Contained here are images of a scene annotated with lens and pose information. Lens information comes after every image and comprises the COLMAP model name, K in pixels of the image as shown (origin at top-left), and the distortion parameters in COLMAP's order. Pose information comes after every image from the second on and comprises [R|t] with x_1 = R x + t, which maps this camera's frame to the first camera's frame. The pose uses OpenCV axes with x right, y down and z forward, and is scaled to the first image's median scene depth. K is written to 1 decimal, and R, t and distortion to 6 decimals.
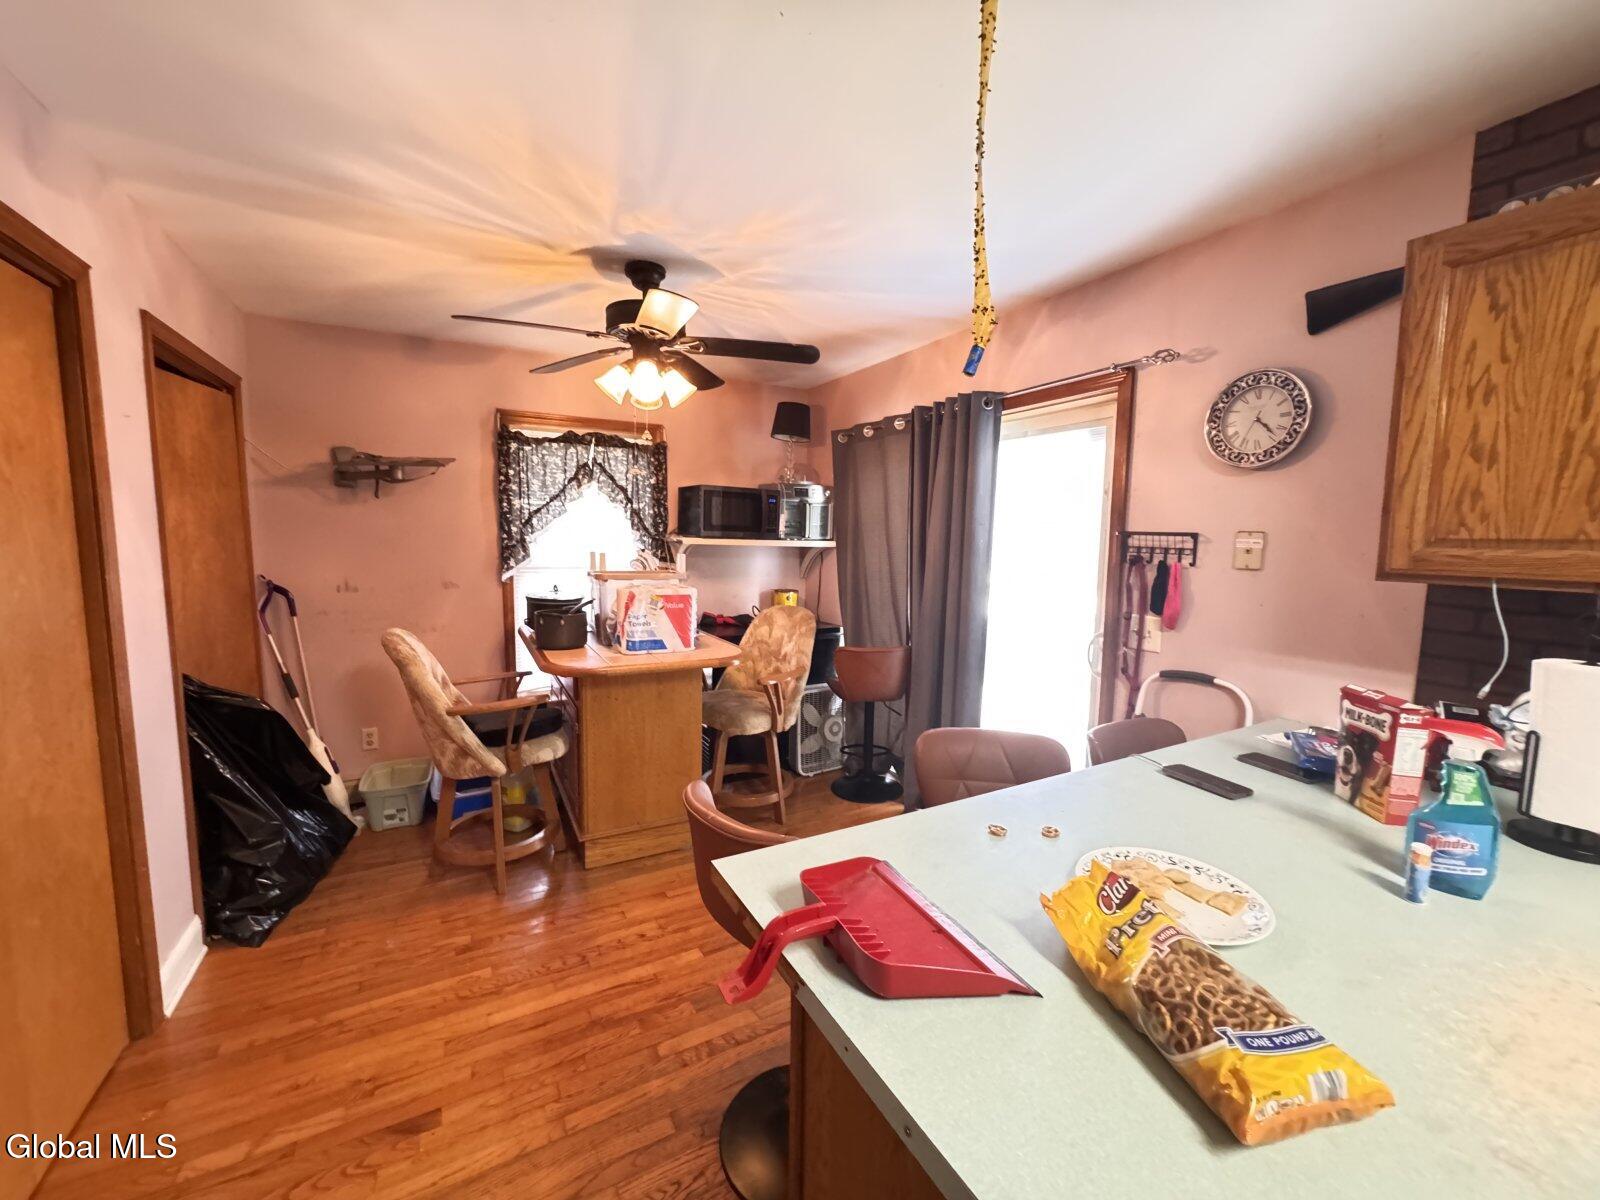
lens RADIAL K [[637.0, 0, 800.6], [0, 637.0, 600.1], [0, 0, 1]] dist [-0.002144, 0.000027]
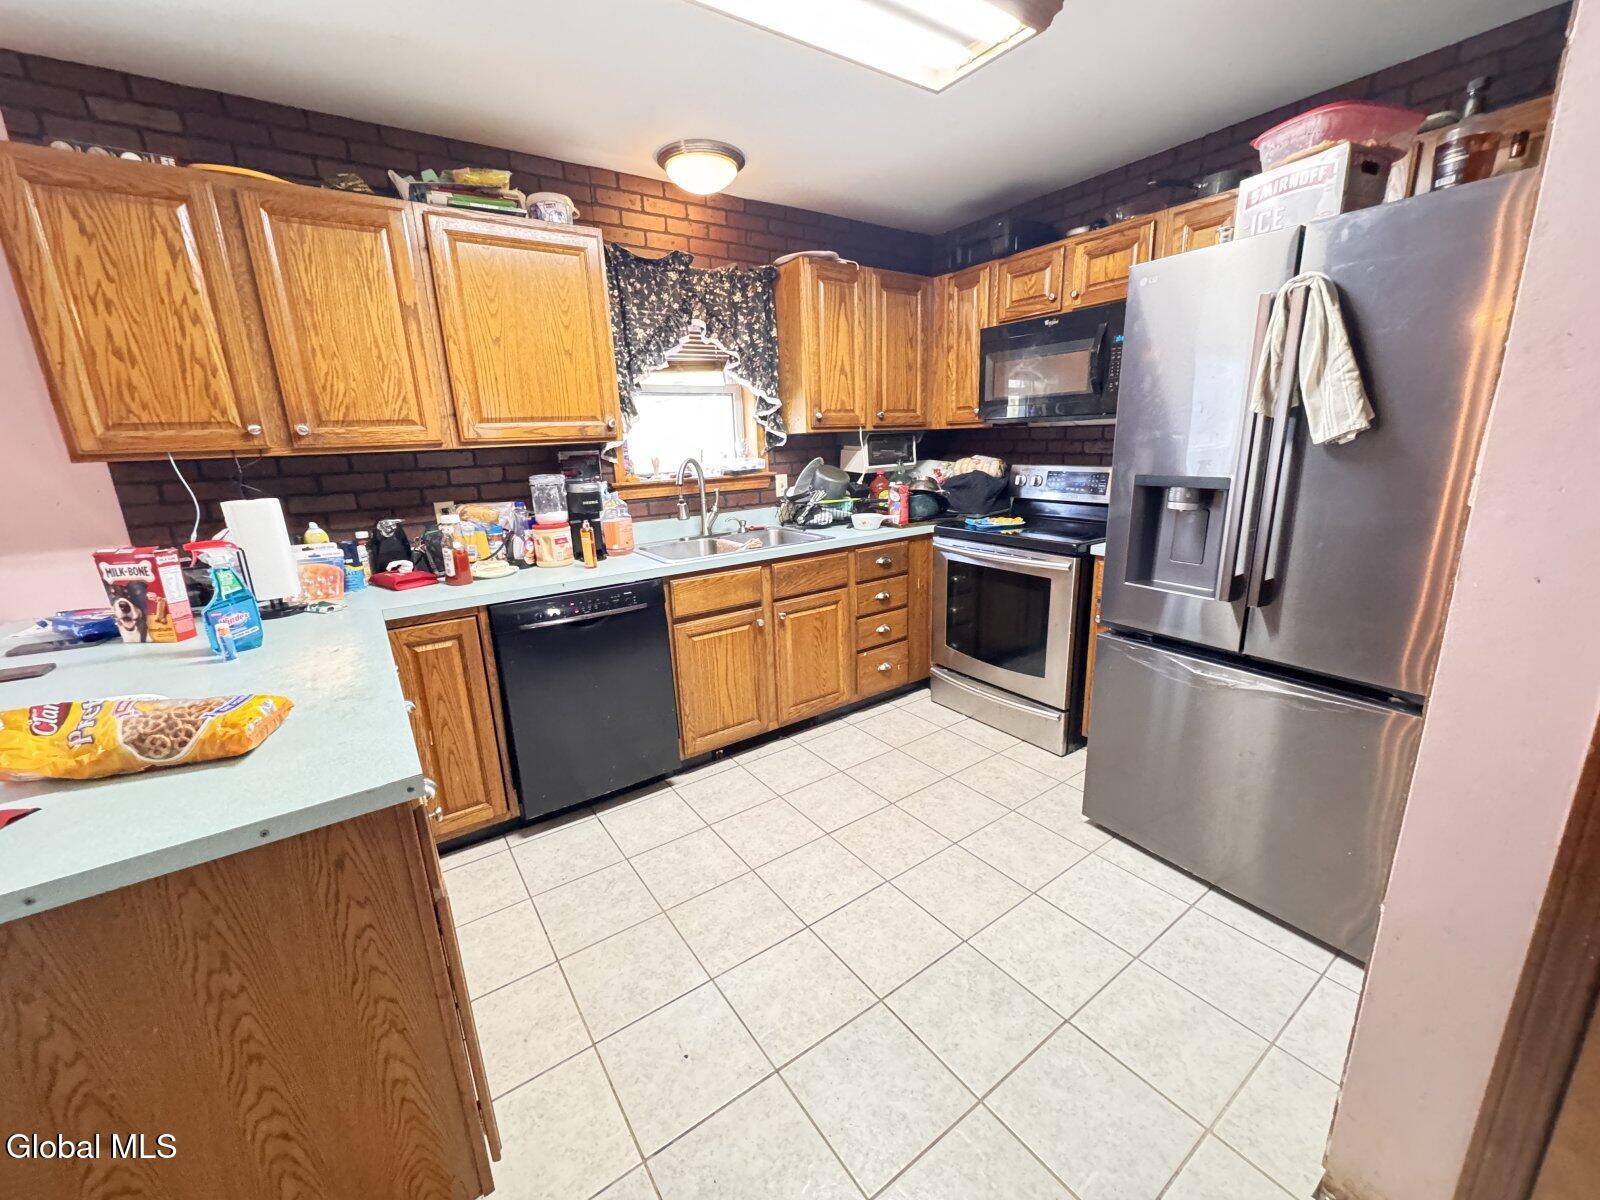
lens RADIAL K [[637.0, 0, 798.0], [0, 637.0, 599.6], [0, 0, 1]] dist [-0.002144, 0.000027]
pose [[-0.105772, -0.256983, 0.960610, -0.234066], [0.135514, 0.953292, 0.269947, 0.043223], [-0.985113, 0.158729, -0.066007, -0.099382]]
